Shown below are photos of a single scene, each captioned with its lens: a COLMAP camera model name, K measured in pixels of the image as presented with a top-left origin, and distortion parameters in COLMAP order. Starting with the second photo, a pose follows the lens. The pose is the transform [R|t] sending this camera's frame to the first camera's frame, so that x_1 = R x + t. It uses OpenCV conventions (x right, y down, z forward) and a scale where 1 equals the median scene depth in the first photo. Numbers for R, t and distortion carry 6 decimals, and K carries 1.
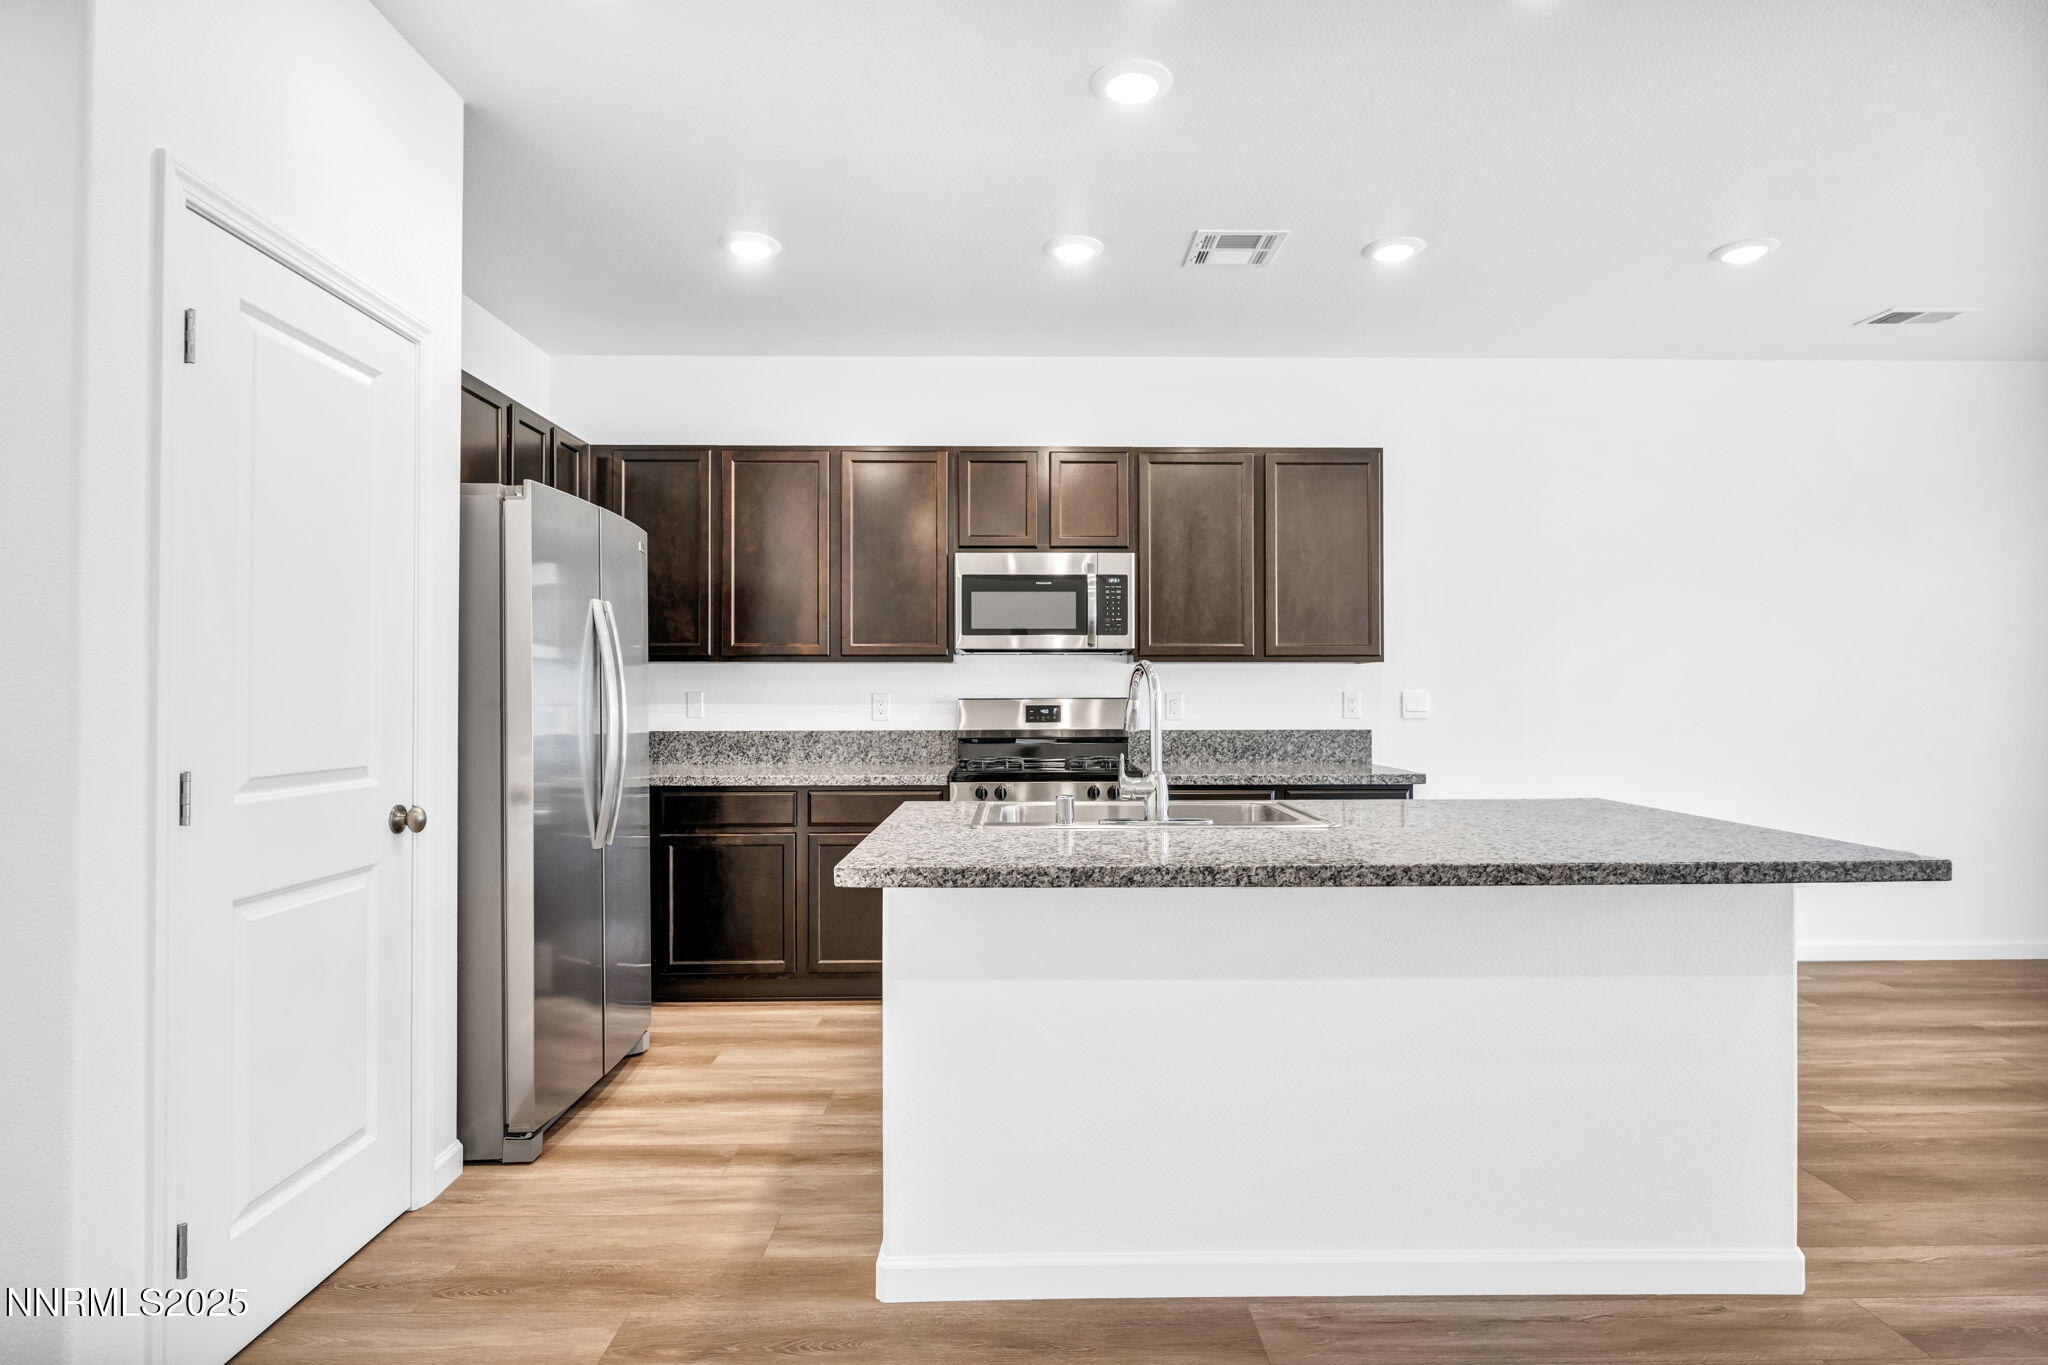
lens RADIAL K [[1061.8, 0, 1024.0], [0, 1061.8, 682.5], [0, 0, 1]] dist [-0.000745, 0.000176]
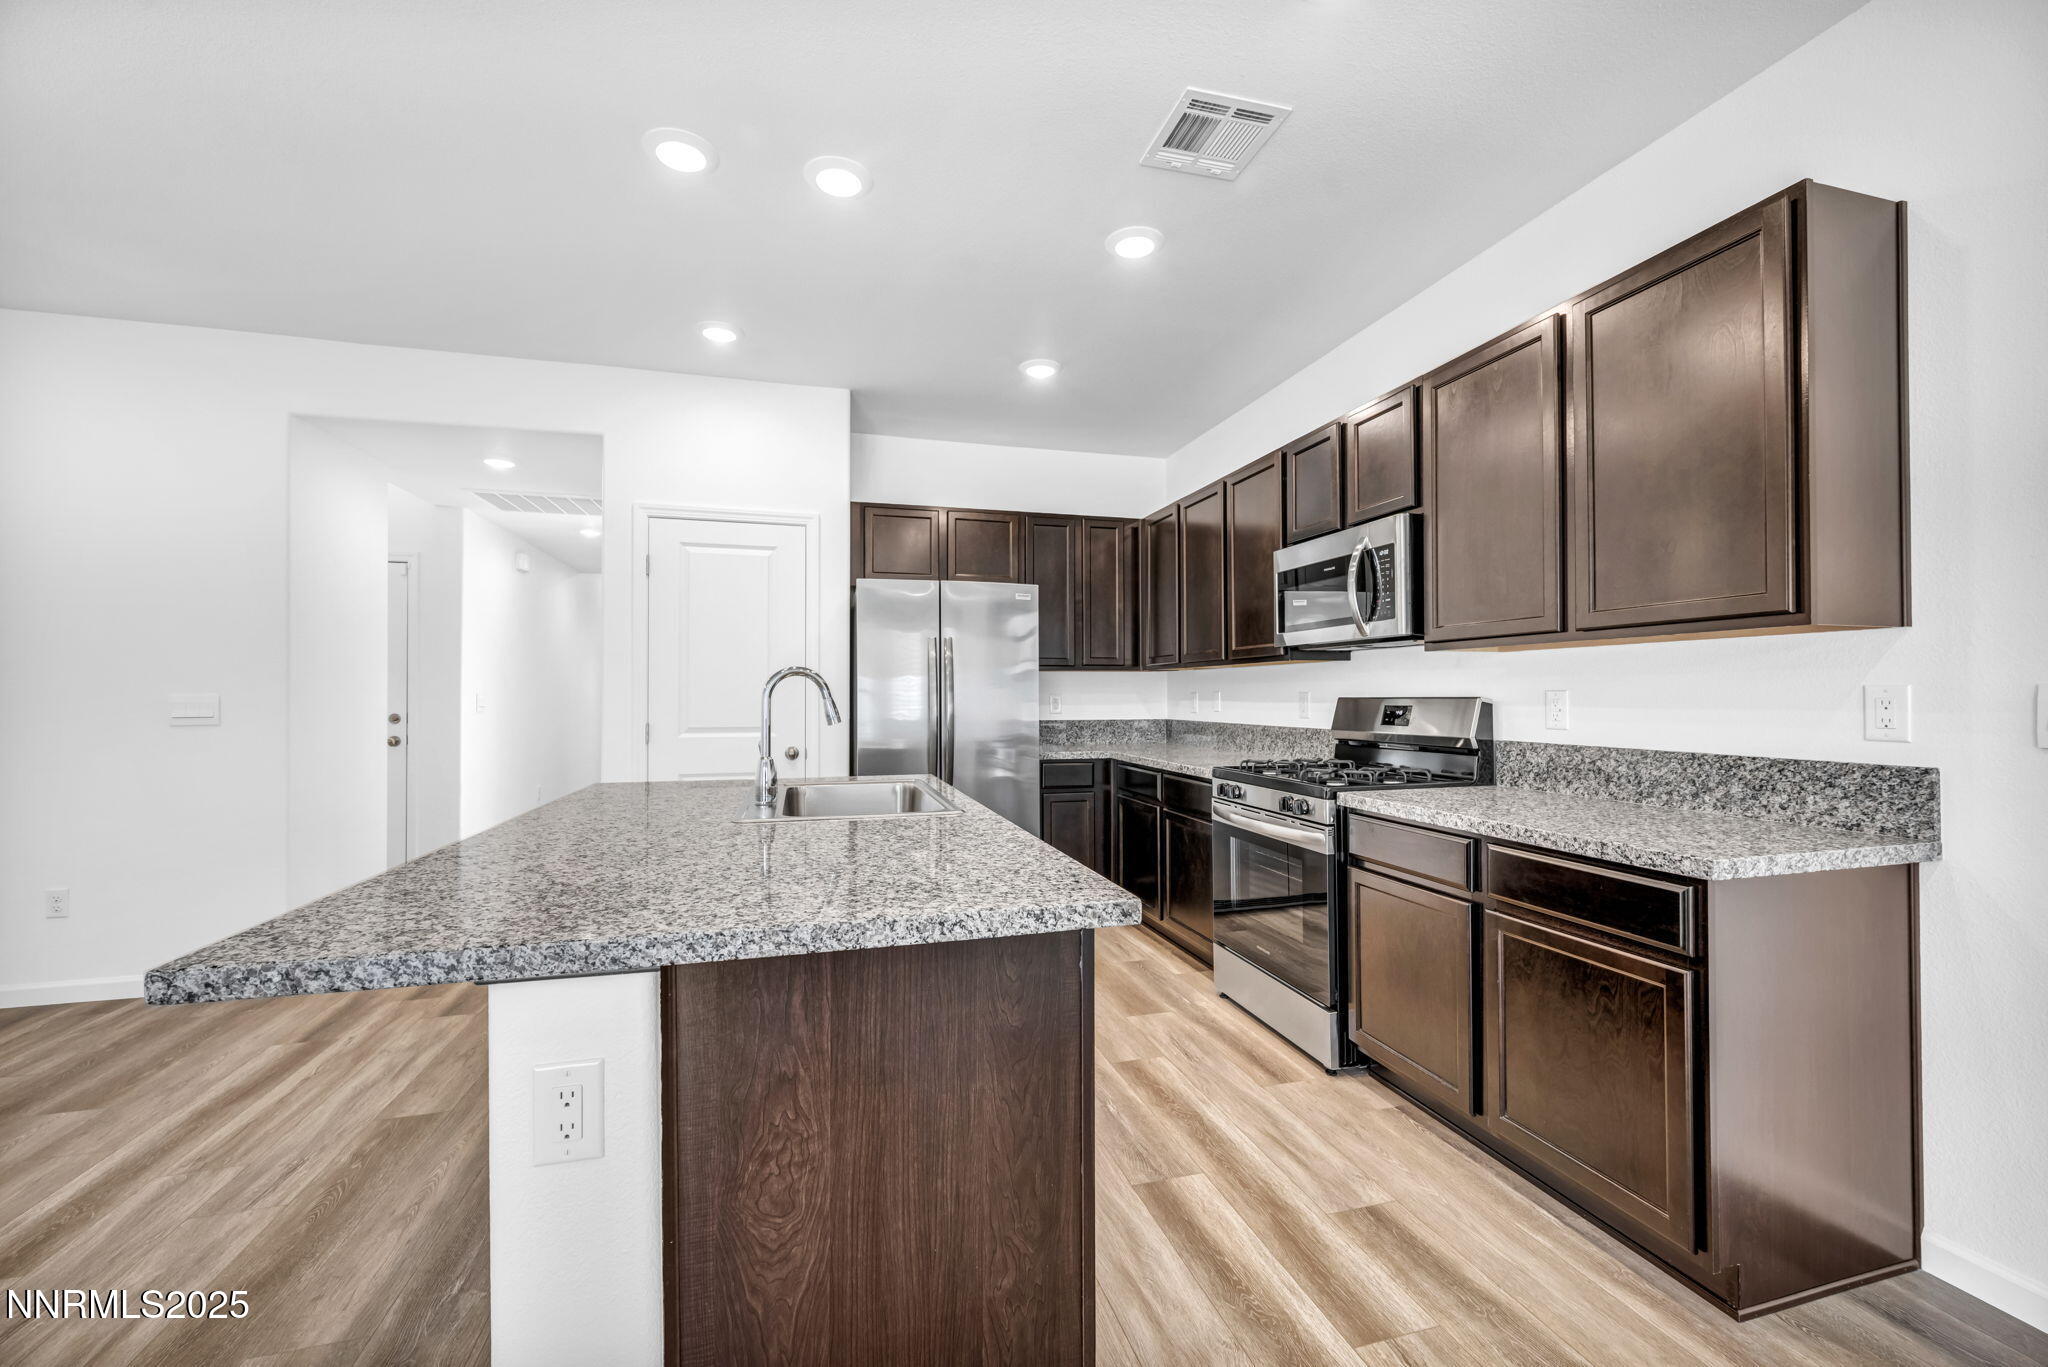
lens RADIAL K [[812.4, 0, 1031.8], [0, 812.4, 686.4], [0, 0, 1]] dist [-0.000893, 0.000023]
pose [[0.261625, -0.009429, -0.965123, 0.577397], [0.013922, 0.999885, -0.005994, 0.005764], [0.965069, -0.011868, 0.261727, 0.542415]]
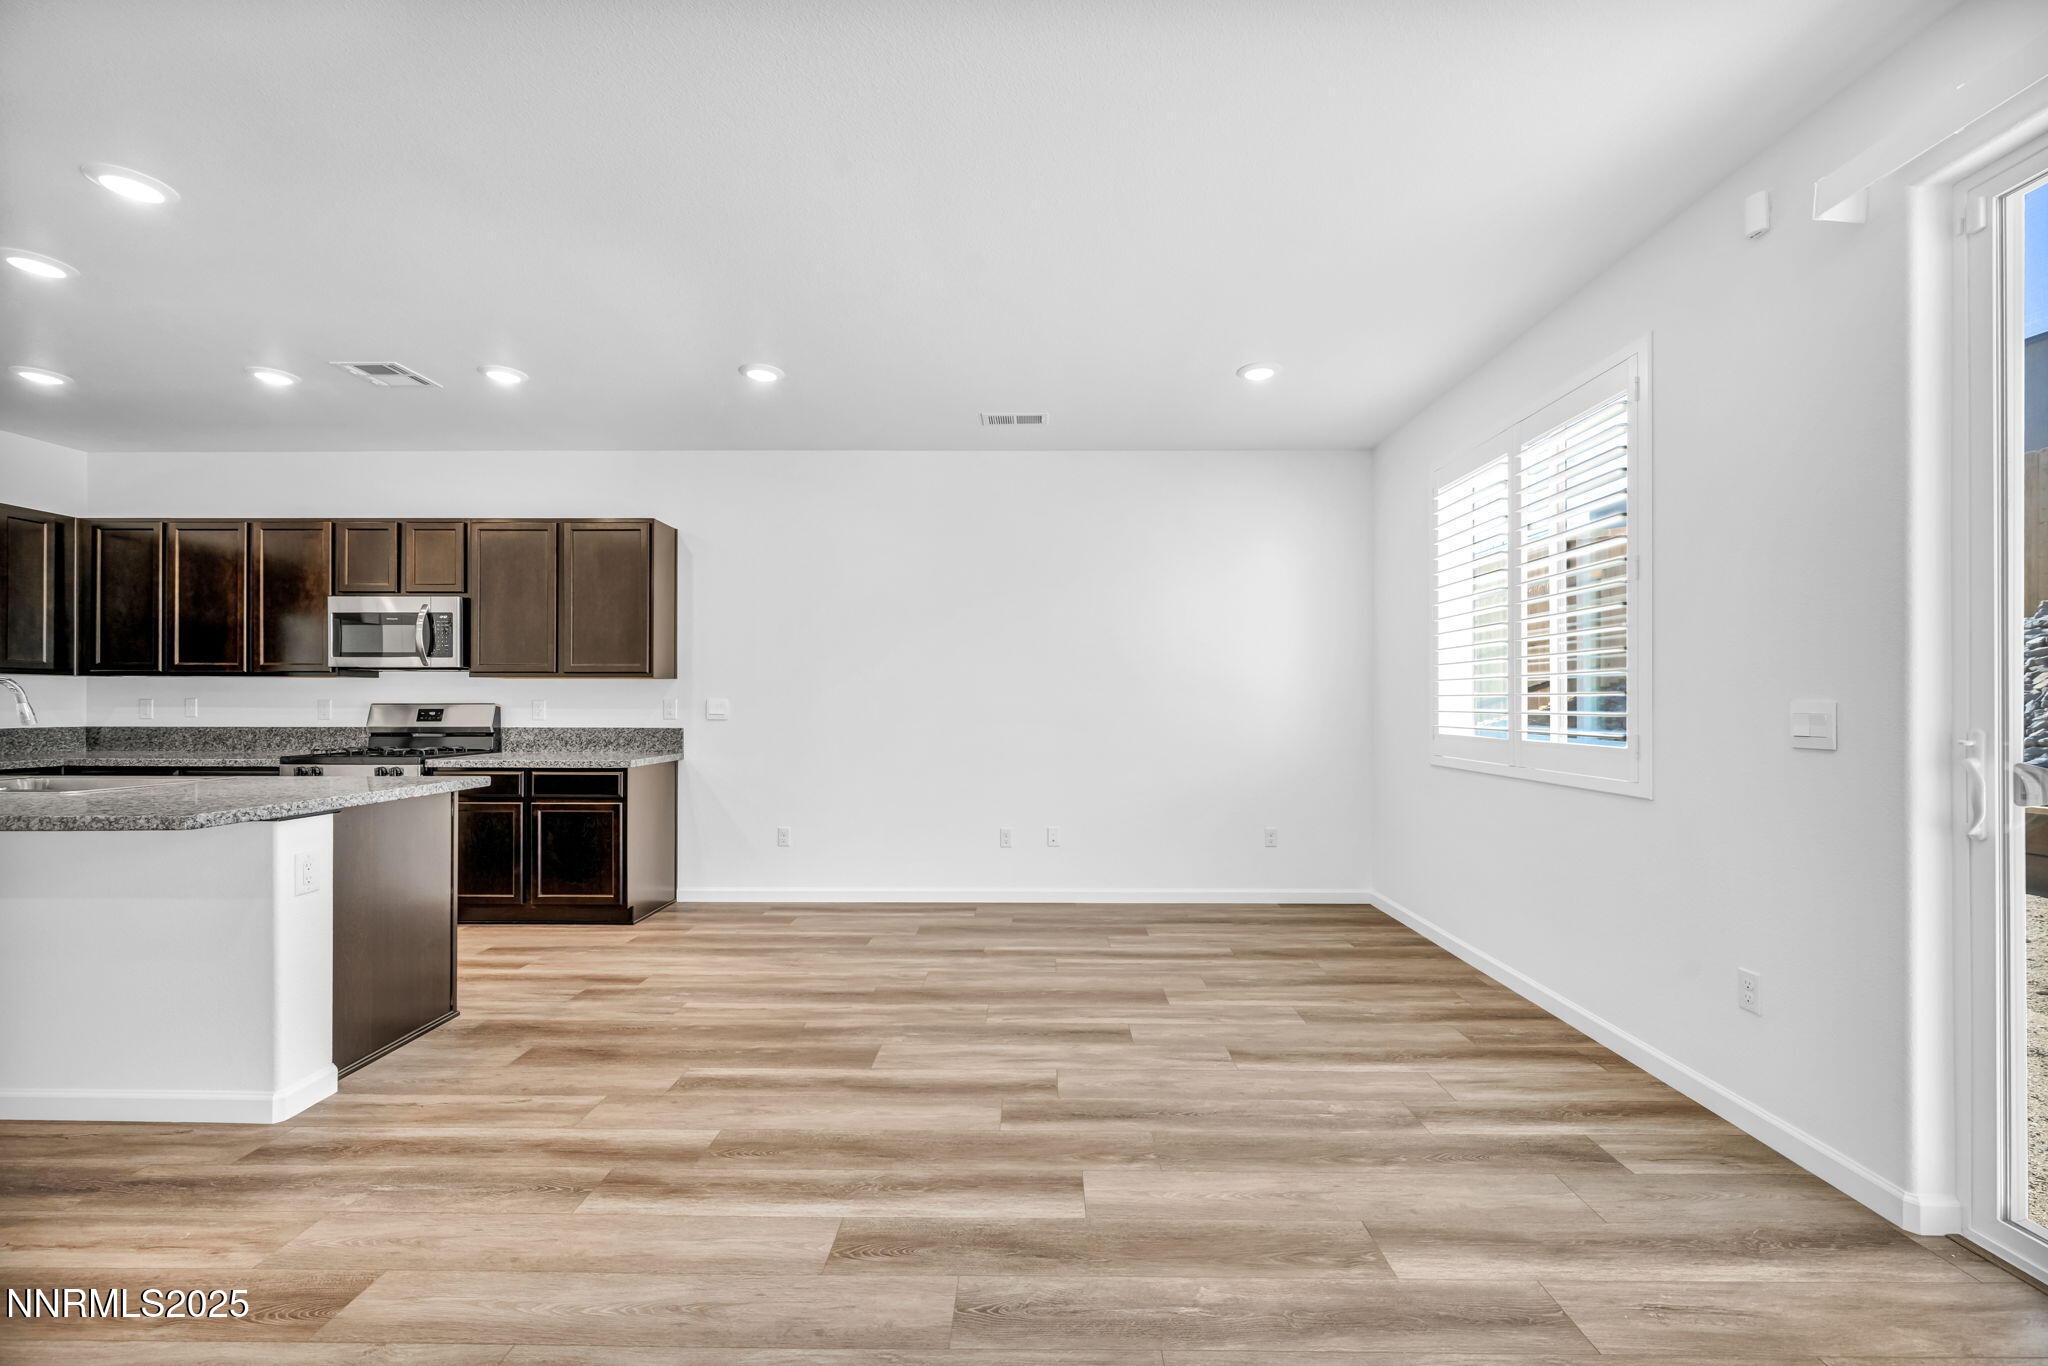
lens RADIAL K [[818.6, 0, 1027.6], [0, 818.6, 699.9], [0, 0, 1]] dist [-0.000887, -0.000433]
pose [[0.999674, 0.003292, -0.025330, 0.808445], [-0.003106, 0.999968, 0.007379, 0.000008], [0.025354, -0.007298, 0.999652, -0.026604]]
